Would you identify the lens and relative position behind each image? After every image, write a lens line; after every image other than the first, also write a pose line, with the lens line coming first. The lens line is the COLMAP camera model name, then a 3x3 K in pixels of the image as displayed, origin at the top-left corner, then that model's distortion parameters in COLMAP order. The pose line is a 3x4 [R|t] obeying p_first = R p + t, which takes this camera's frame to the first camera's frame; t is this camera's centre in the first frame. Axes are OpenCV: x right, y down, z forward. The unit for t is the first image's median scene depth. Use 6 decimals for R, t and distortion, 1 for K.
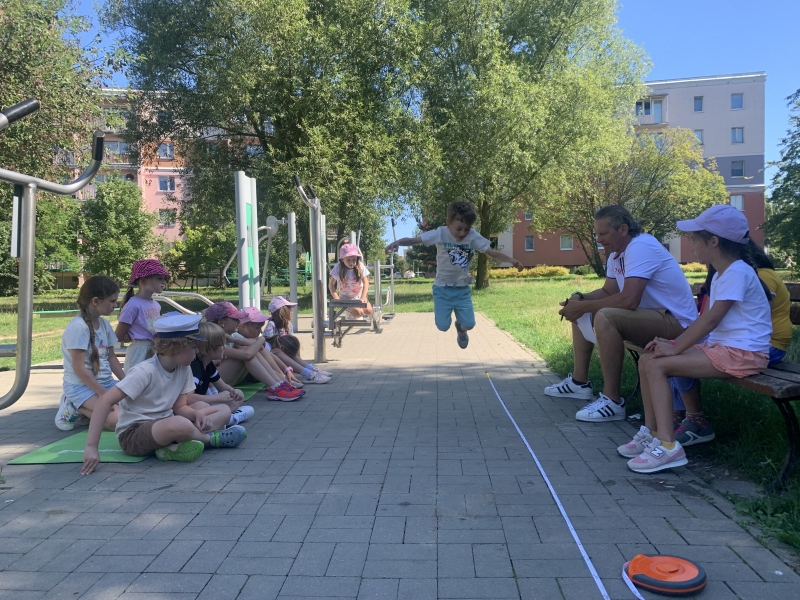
lens RADIAL K [[611.3, 0, 383.4], [0, 611.3, 299.8], [0, 0, 1]] dist [-0.052858, -0.004300]
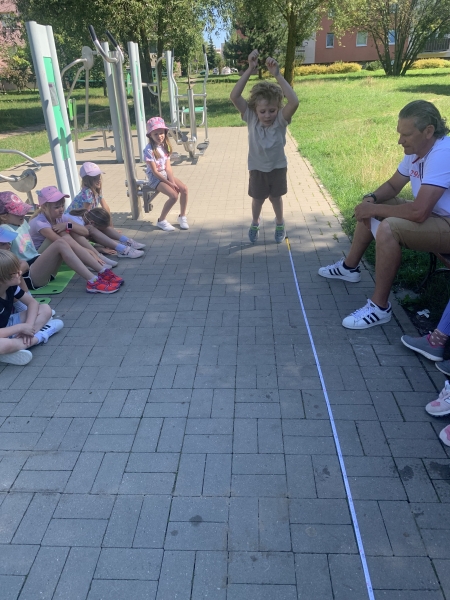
lens RADIAL K [[458.9, 0, 225.0], [0, 458.9, 300.0], [0, 0, 1]] dist [-0.014867, -0.002704]
pose [[0.999112, -0.033169, 0.025976, 0.032258], [0.019300, 0.908418, 0.417618, -0.124785], [-0.037449, -0.416746, 0.908251, 0.210586]]
